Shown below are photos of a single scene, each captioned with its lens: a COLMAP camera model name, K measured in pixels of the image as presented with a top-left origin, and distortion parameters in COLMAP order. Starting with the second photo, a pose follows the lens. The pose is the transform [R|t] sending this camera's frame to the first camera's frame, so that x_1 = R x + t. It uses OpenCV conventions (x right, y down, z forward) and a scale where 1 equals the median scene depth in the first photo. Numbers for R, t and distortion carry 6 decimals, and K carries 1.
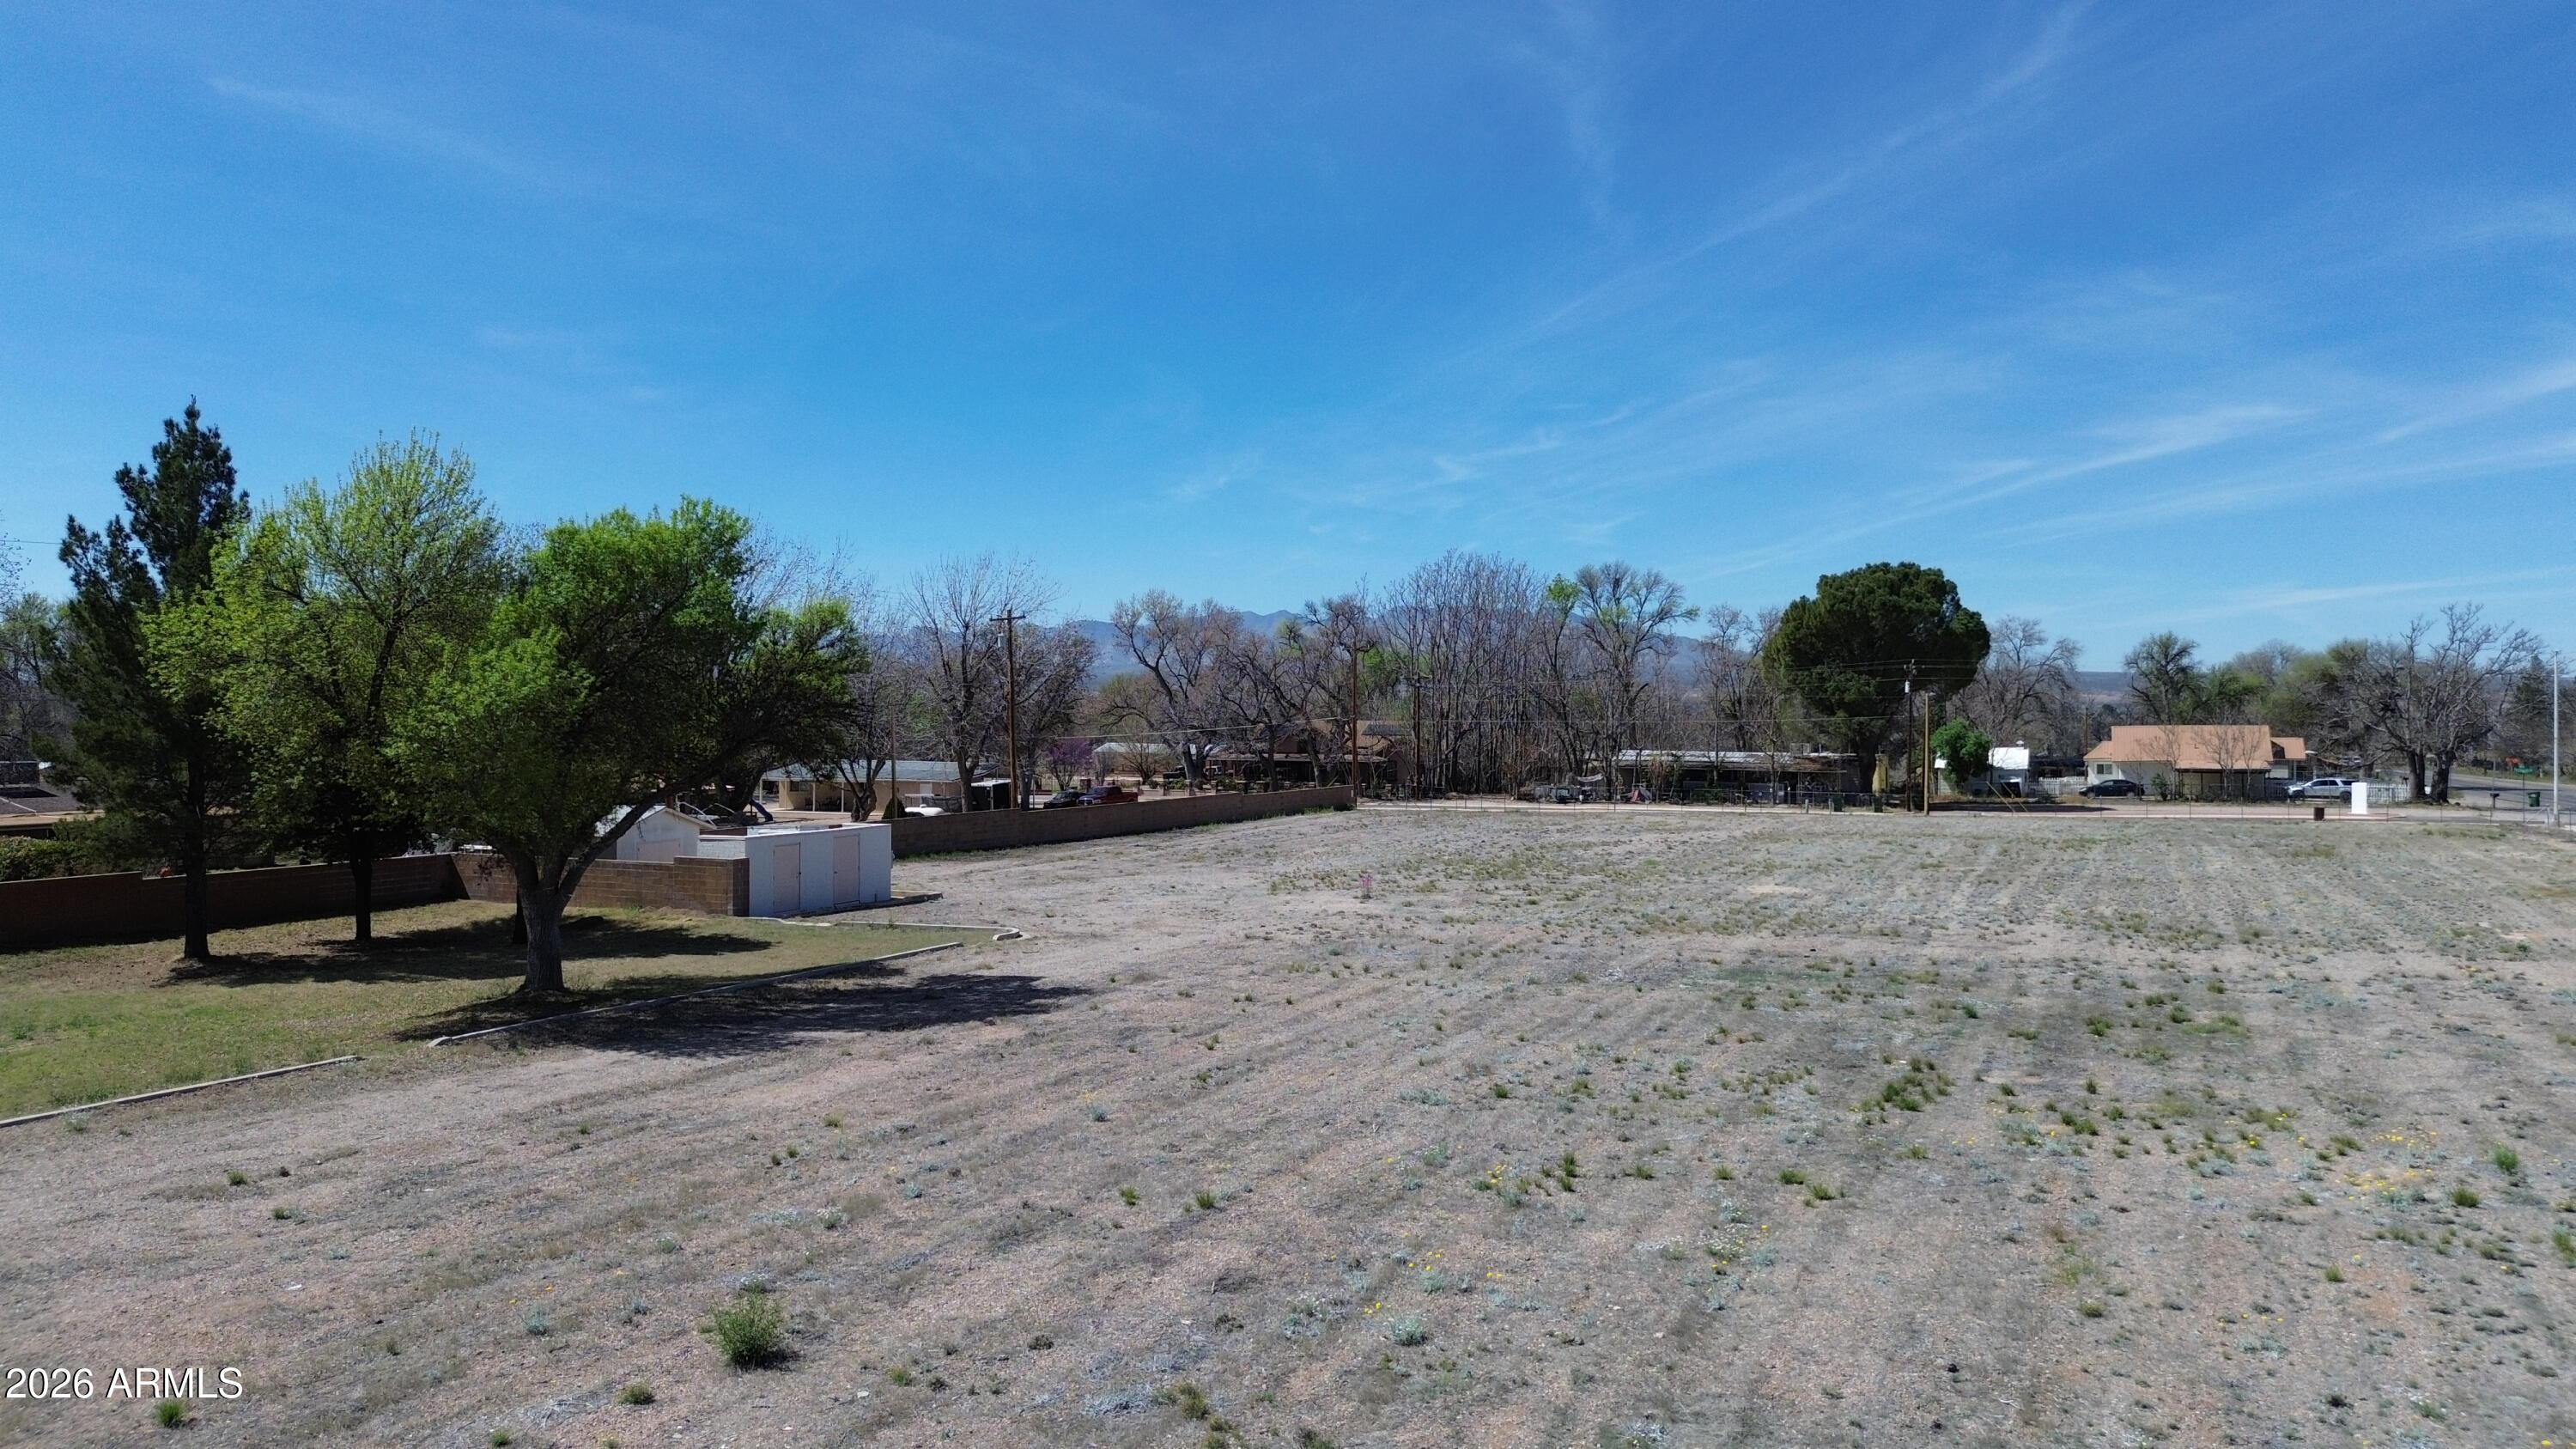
lens RADIAL K [[1830.5, 0, 1280.6], [0, 1830.5, 710.0], [0, 0, 1]] dist [0.080934, -0.077578]
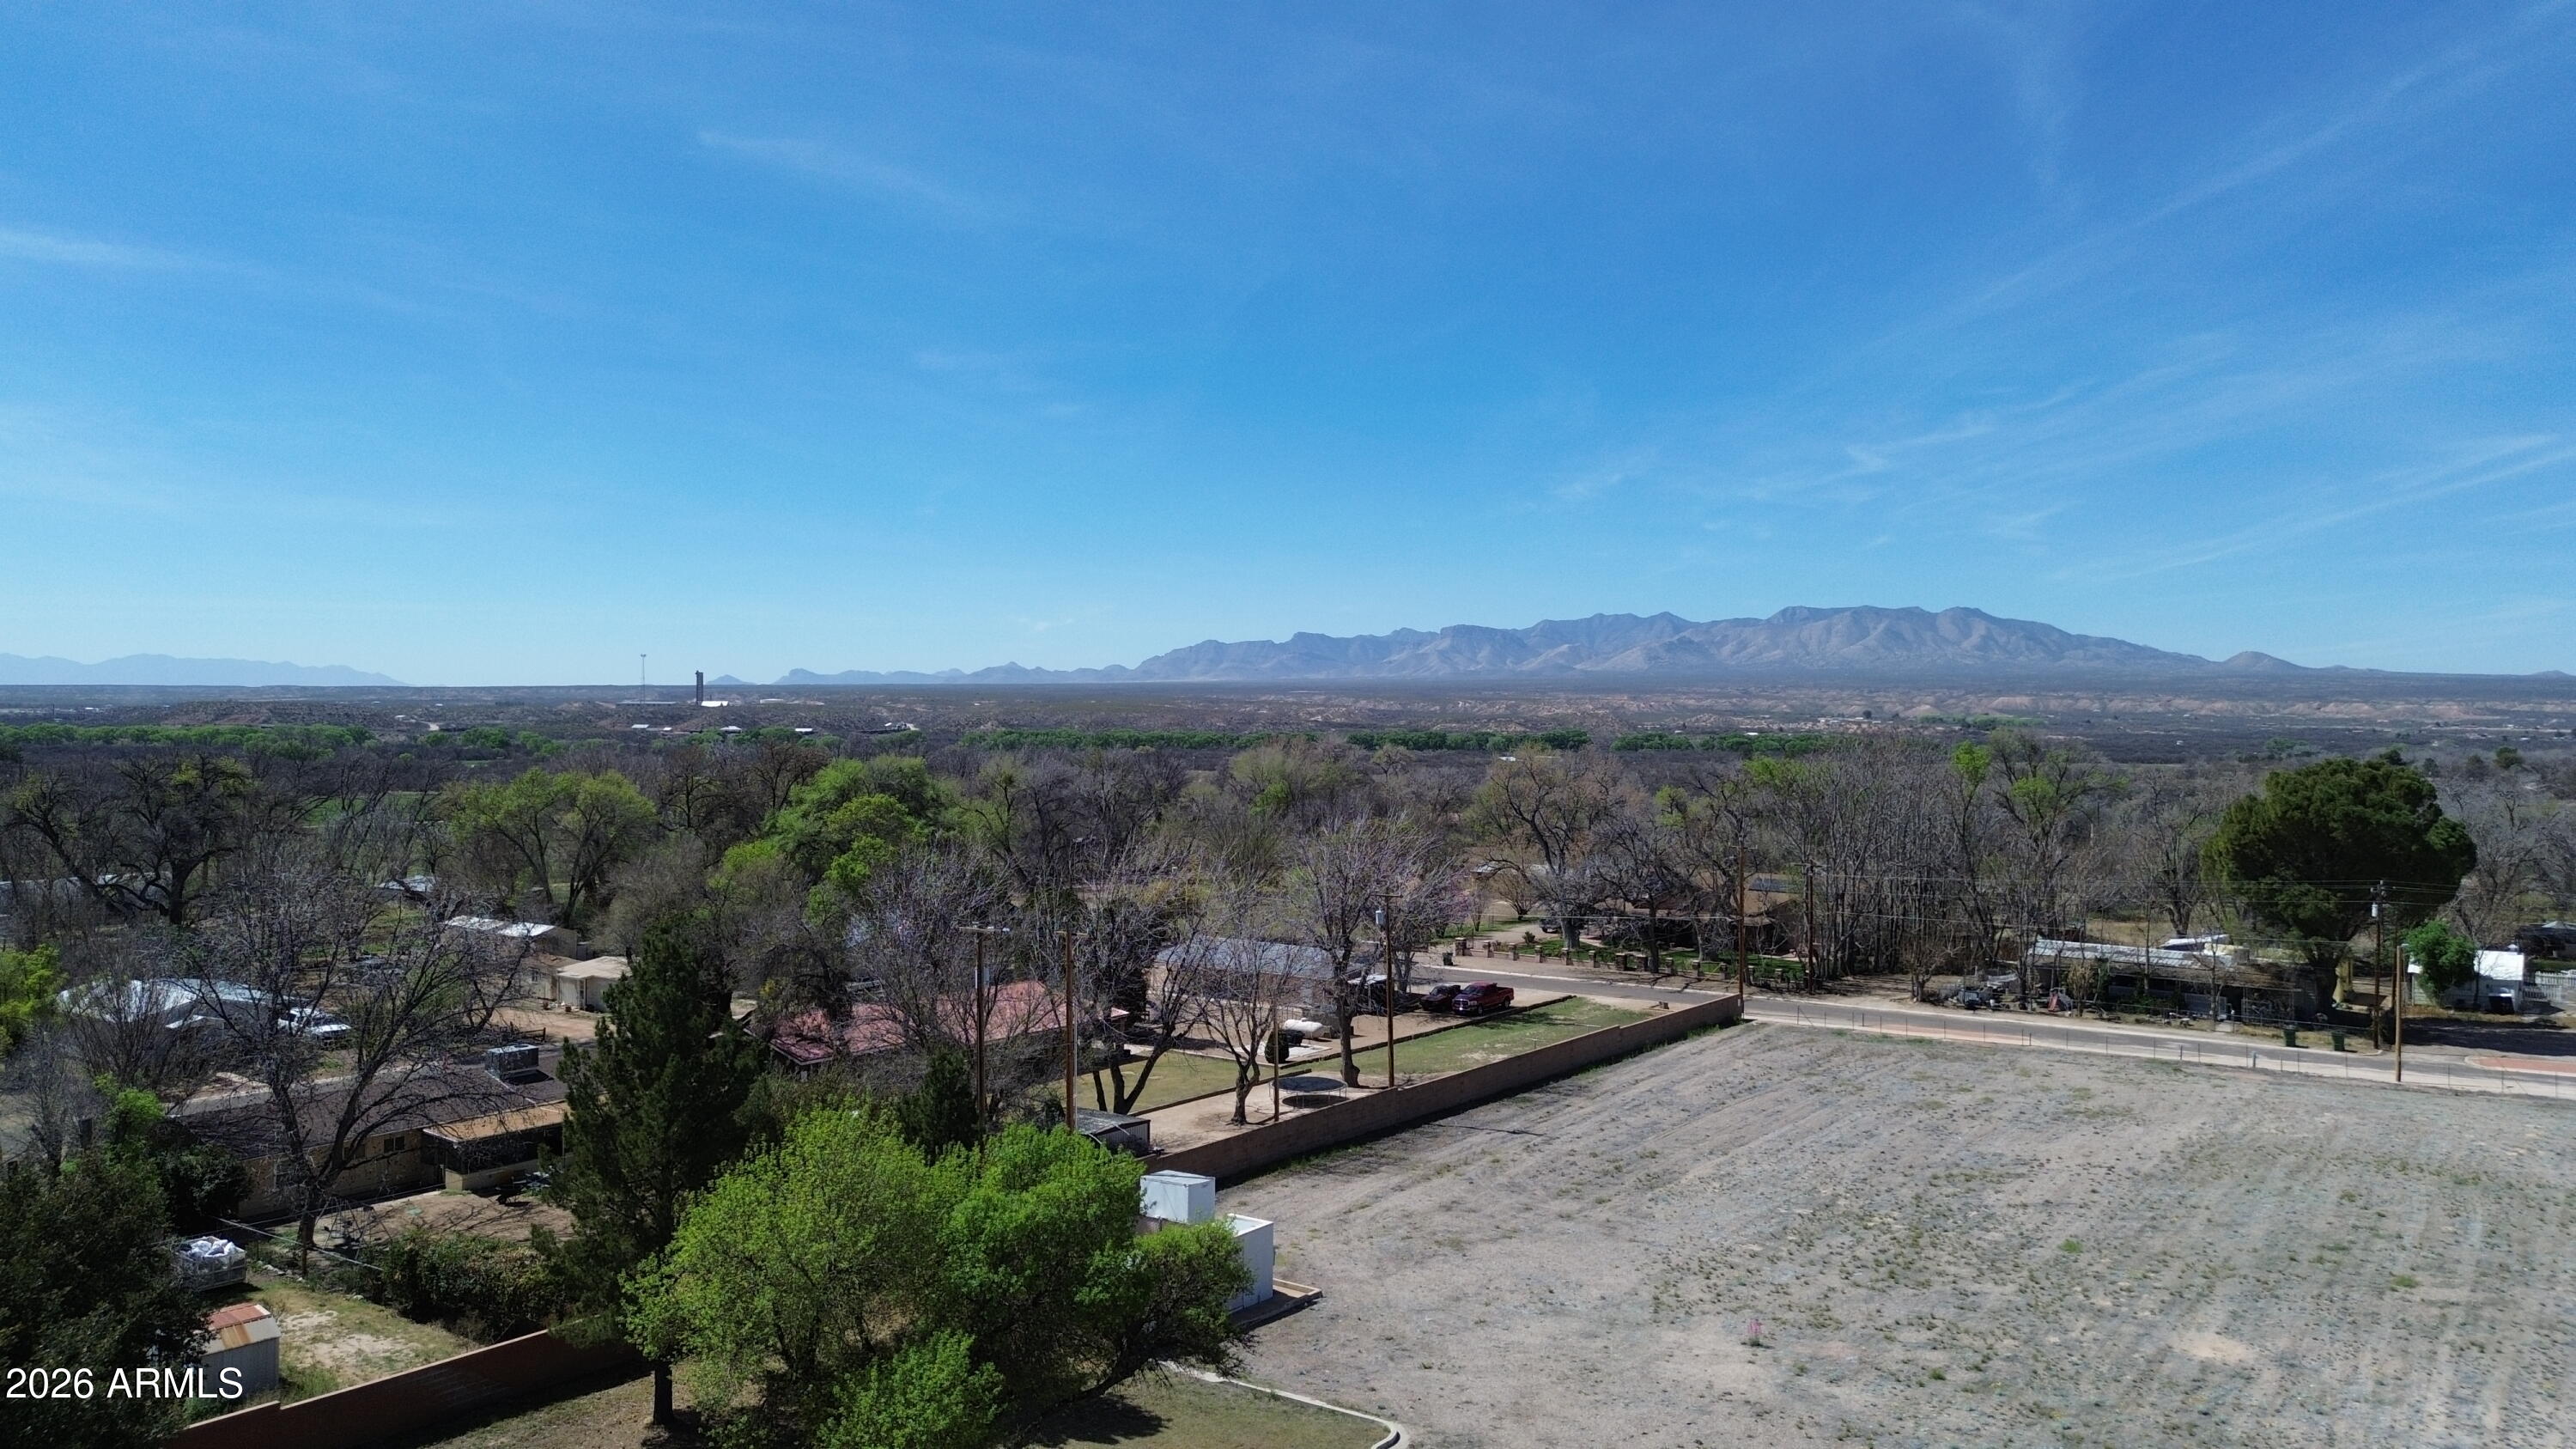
lens RADIAL K [[1830.5, 0, 1292.0], [0, 1830.5, 733.0], [0, 0, 1]] dist [0.080934, -0.077578]
pose [[0.980111, 0.006876, -0.198332, -0.000902], [-0.004846, 0.999931, 0.010721, -0.259845], [0.198392, -0.009547, 0.980076, -0.000031]]
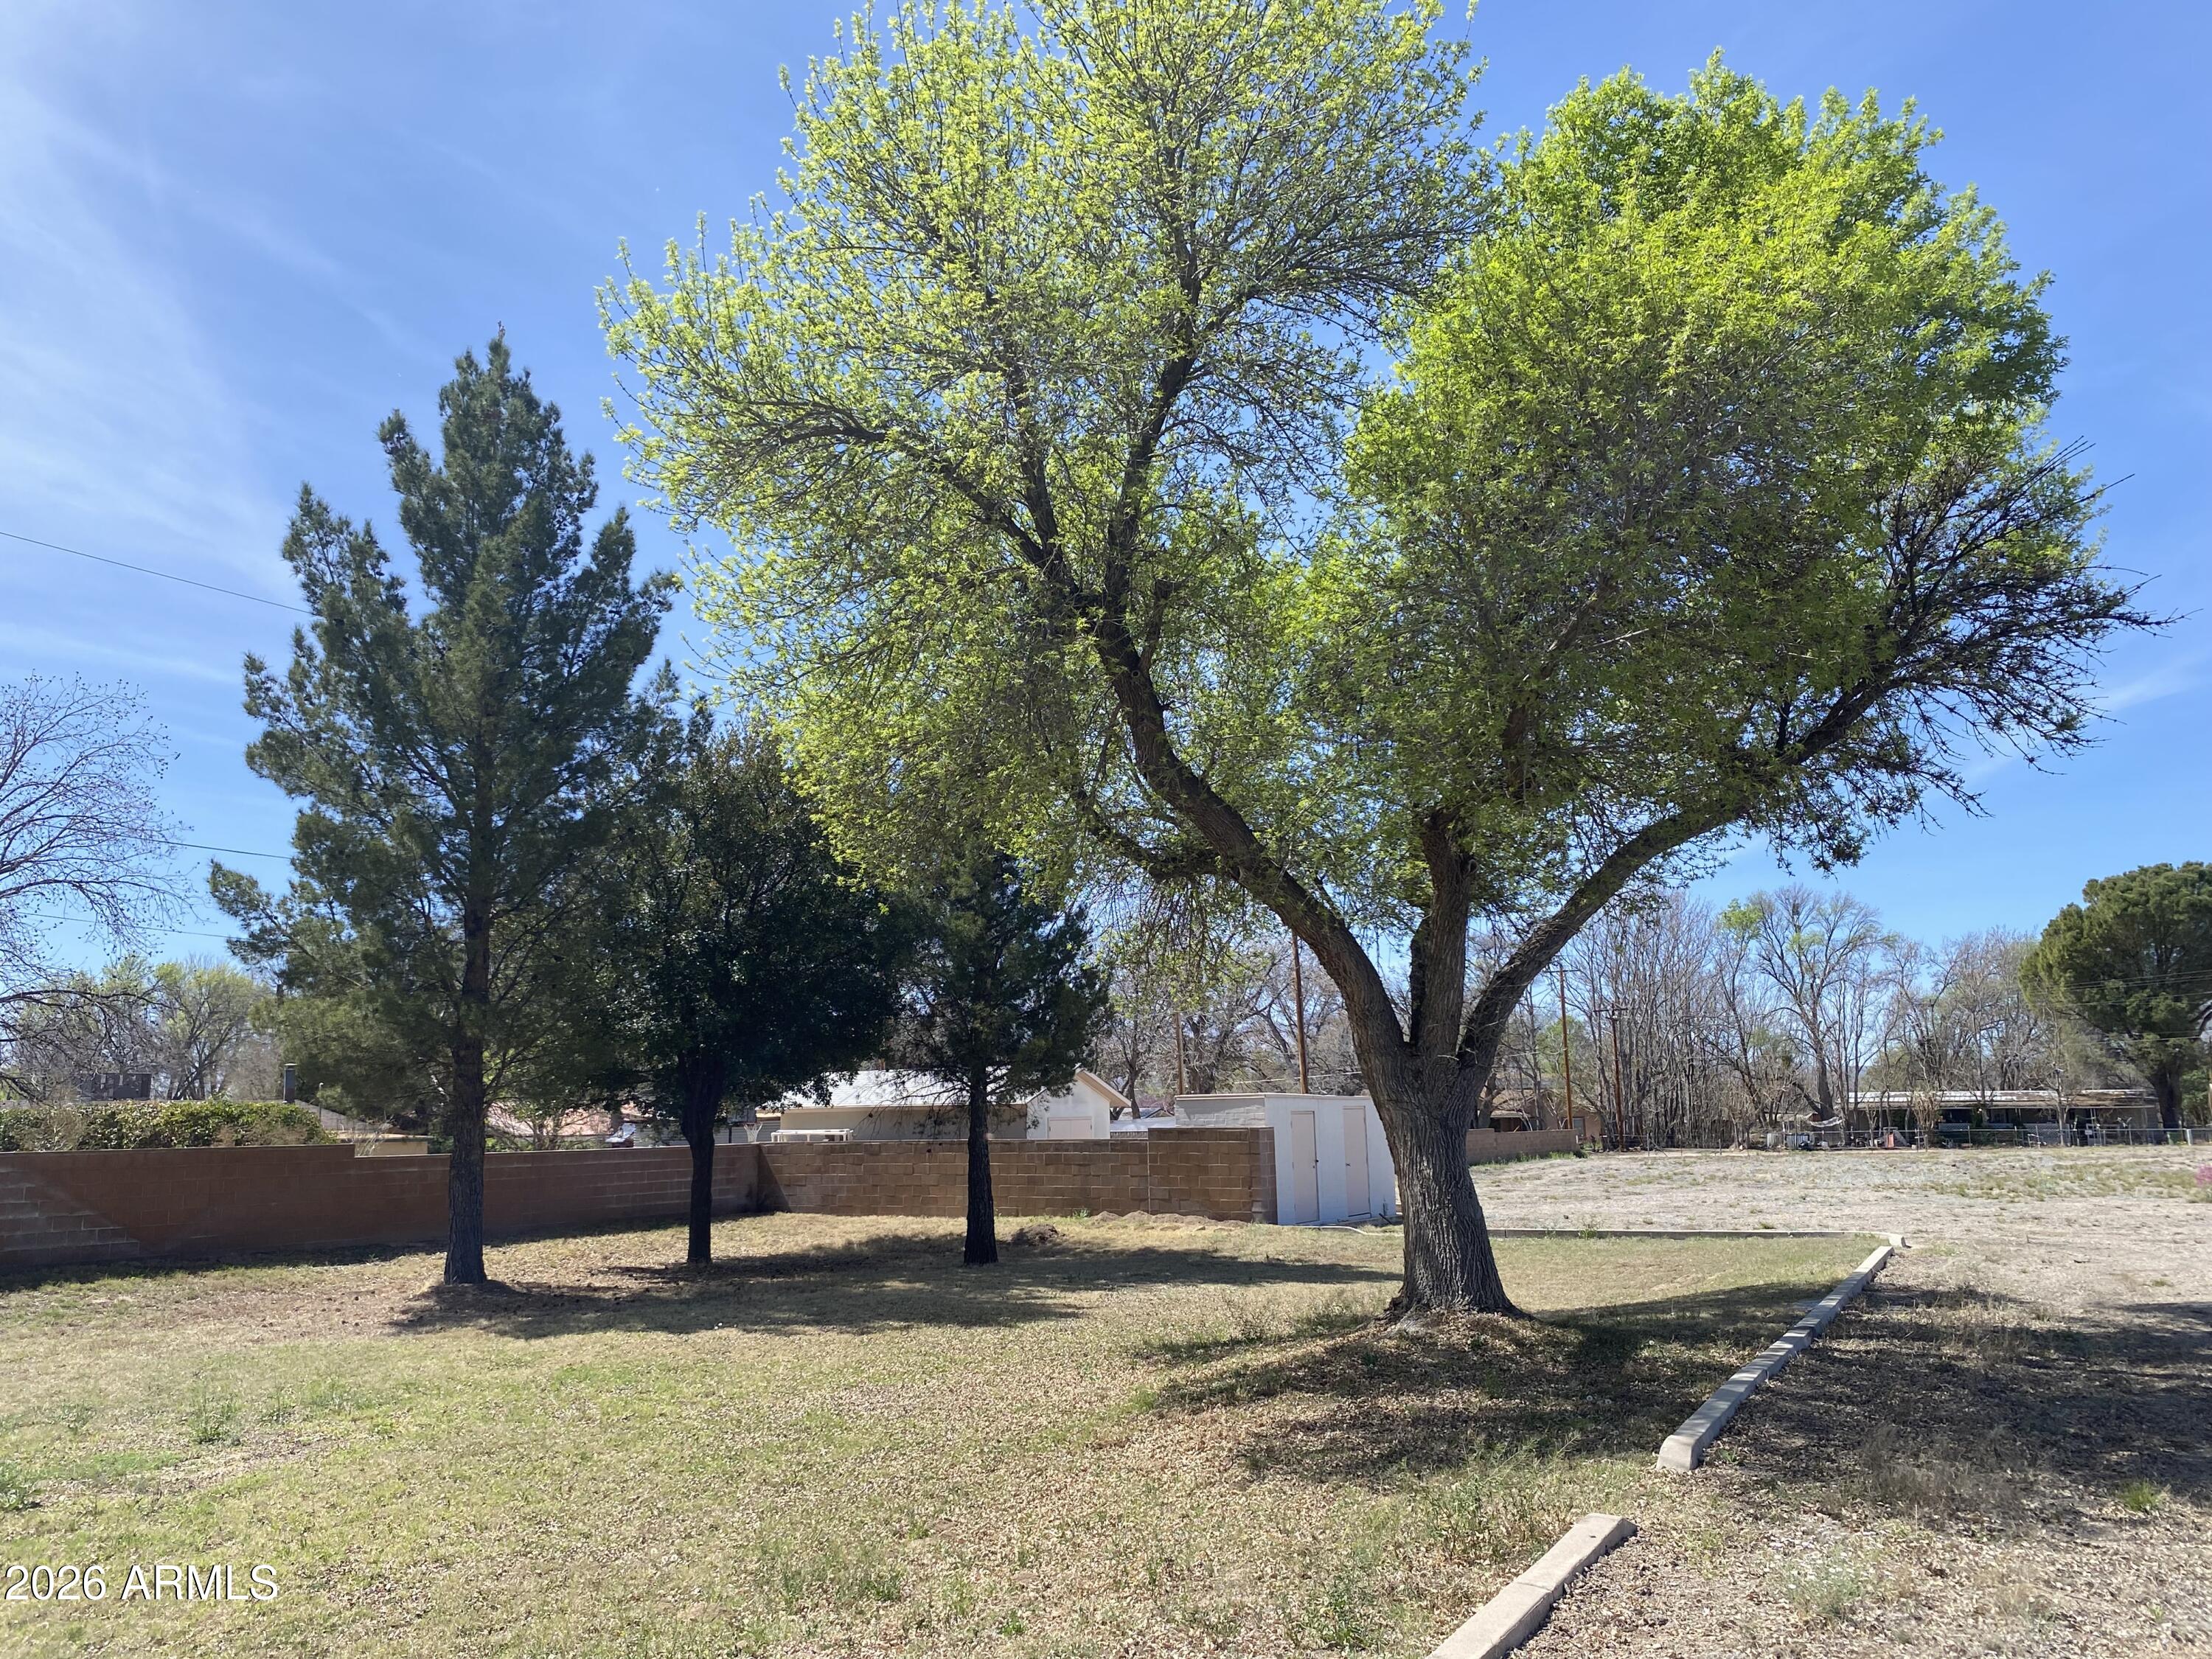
lens RADIAL K [[1691.9, 0, 1093.8], [0, 1691.9, 832.1], [0, 0, 1]] dist [0.028617, -0.031905]
pose [[0.997674, -0.025586, -0.063181, -0.325749], [0.014898, 0.986320, -0.164165, 0.077995], [0.066517, 0.162842, 0.984407, 0.449623]]
